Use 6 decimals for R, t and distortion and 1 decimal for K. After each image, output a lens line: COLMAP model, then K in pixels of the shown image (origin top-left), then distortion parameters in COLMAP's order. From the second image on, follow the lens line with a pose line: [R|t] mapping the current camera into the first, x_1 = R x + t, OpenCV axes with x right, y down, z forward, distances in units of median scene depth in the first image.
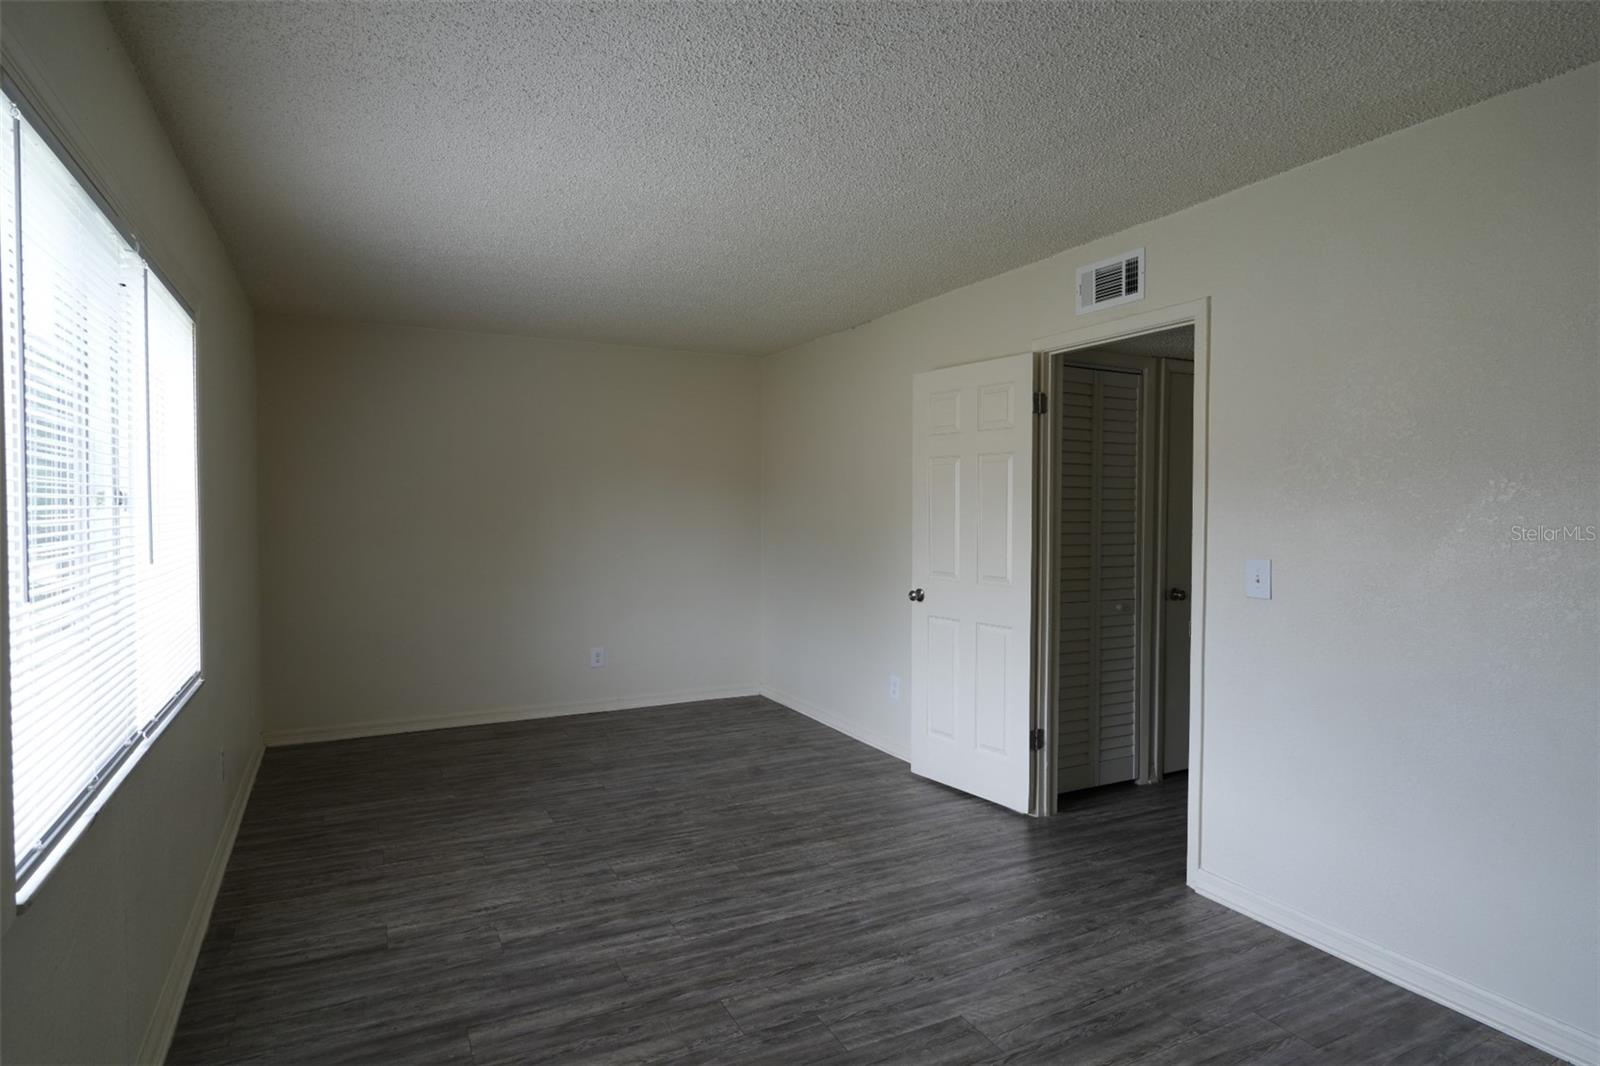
lens RADIAL K [[882.7, 0, 799.6], [0, 882.7, 529.9], [0, 0, 1]] dist [-0.001710, -0.000364]
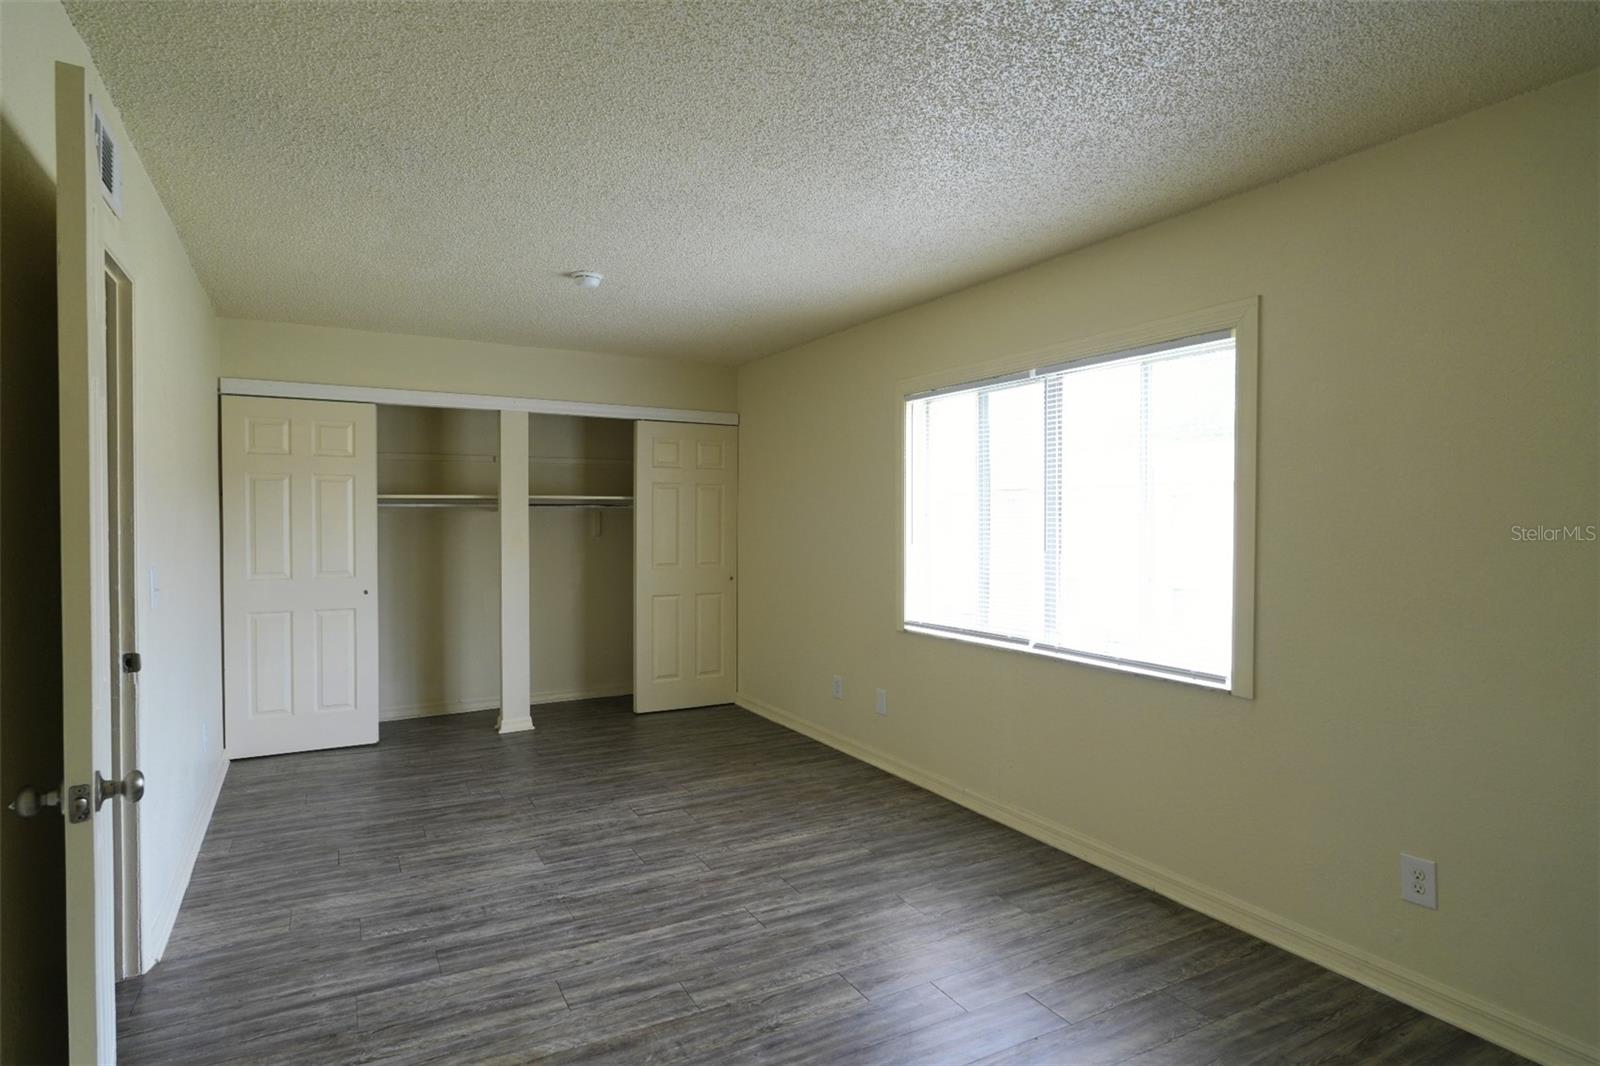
lens RADIAL K [[882.7, 0, 799.1], [0, 882.7, 530.4], [0, 0, 1]] dist [-0.001710, -0.000364]
pose [[-0.999660, -0.003298, -0.025868, -0.167538], [-0.004373, 0.999125, 0.041605, -0.053141], [0.025709, 0.041704, -0.998799, 2.076863]]
